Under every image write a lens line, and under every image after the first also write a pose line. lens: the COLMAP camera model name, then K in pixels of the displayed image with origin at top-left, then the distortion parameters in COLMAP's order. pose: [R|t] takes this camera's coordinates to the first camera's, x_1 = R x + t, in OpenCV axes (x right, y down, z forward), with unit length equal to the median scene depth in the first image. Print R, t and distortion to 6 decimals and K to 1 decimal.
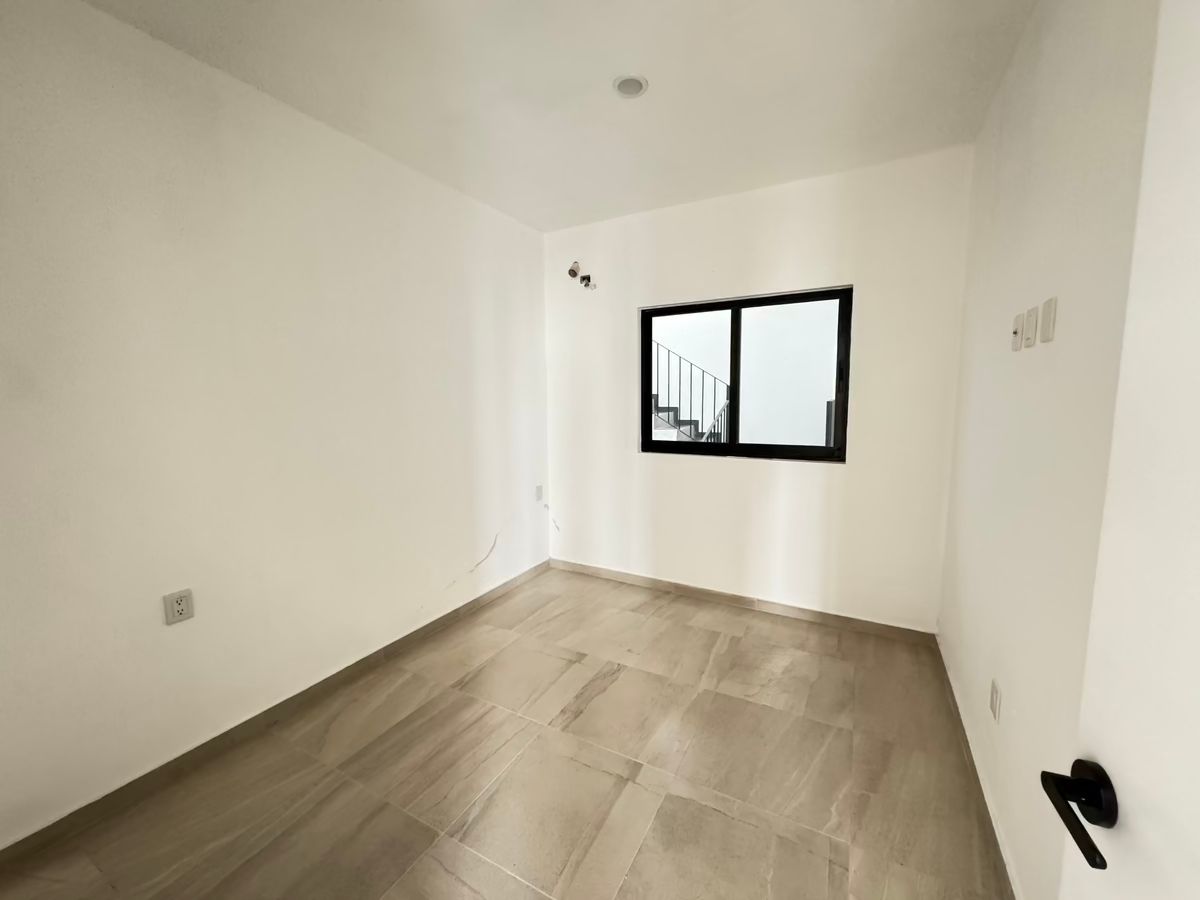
lens RADIAL K [[480.1, 0, 601.0], [0, 480.1, 448.5], [0, 0, 1]] dist [-0.004847, 0.001534]
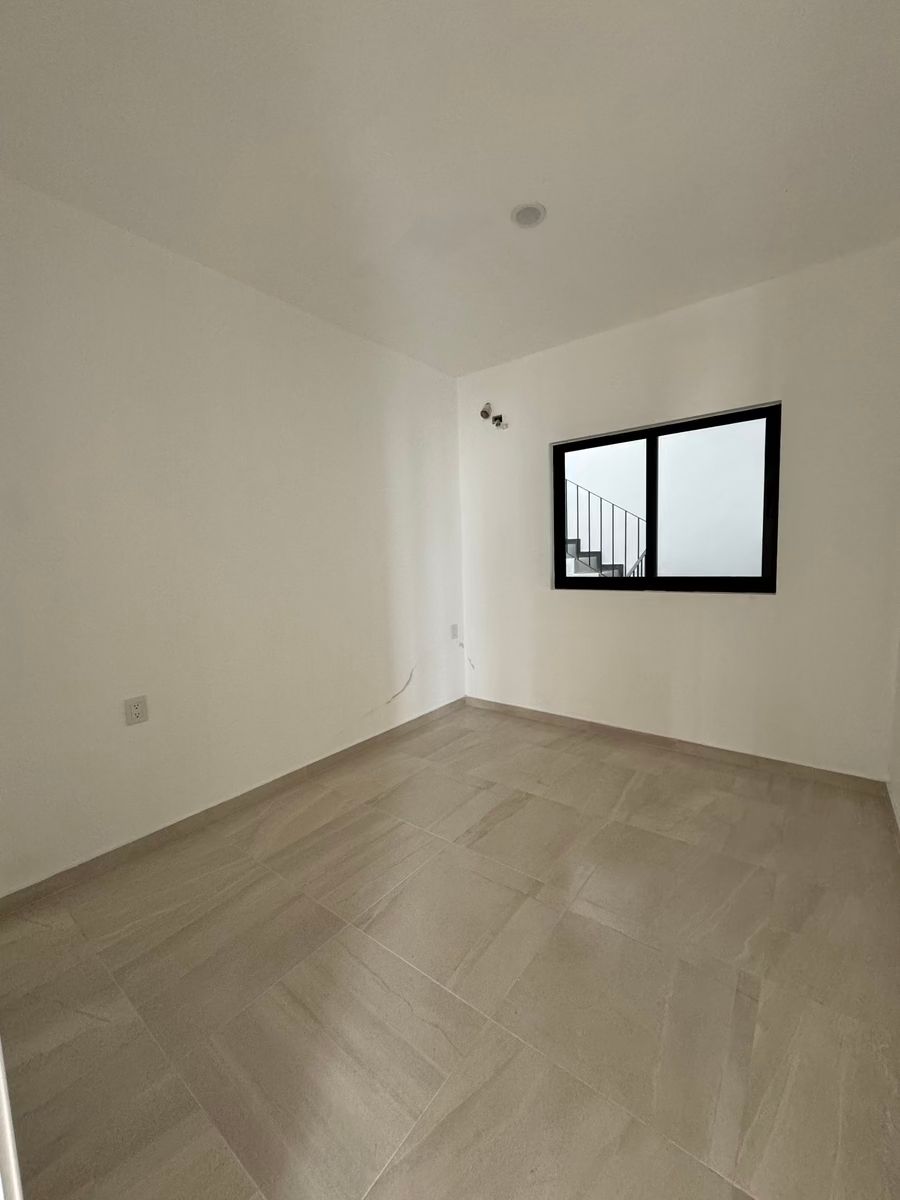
lens RADIAL K [[480.1, 0, 448.6], [0, 480.1, 600.2], [0, 0, 1]] dist [-0.004847, 0.001534]
pose [[0.986286, -0.007013, -0.164893, 0.047727], [0.005358, 0.999931, -0.010475, 0.060942], [0.164955, 0.009448, 0.986256, -0.021361]]
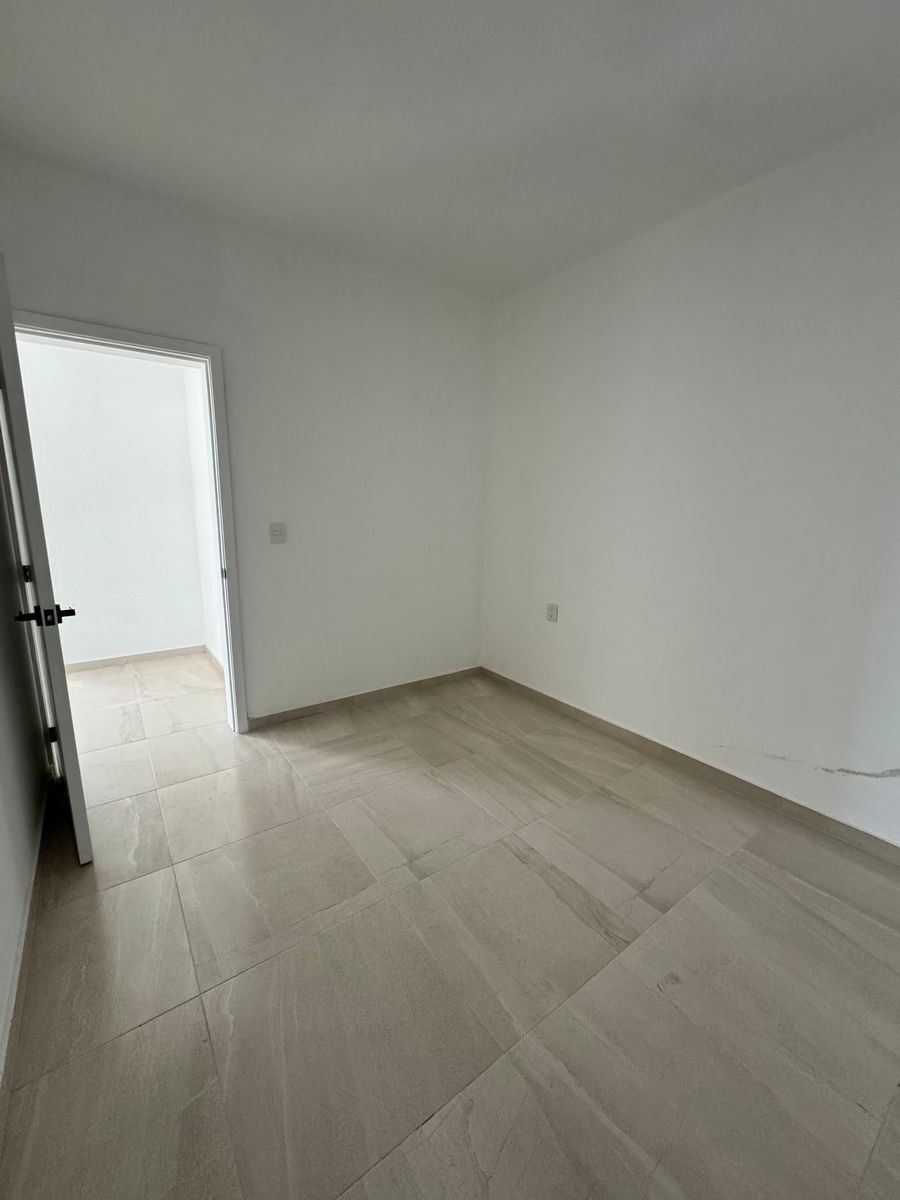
lens RADIAL K [[480.1, 0, 447.1], [0, 480.1, 600.1], [0, 0, 1]] dist [-0.004847, 0.001534]
pose [[-0.436485, 0.175169, -0.882495, 0.626944], [-0.112137, 0.962624, 0.246537, -0.076274], [0.892696, 0.206570, -0.400528, 1.039755]]
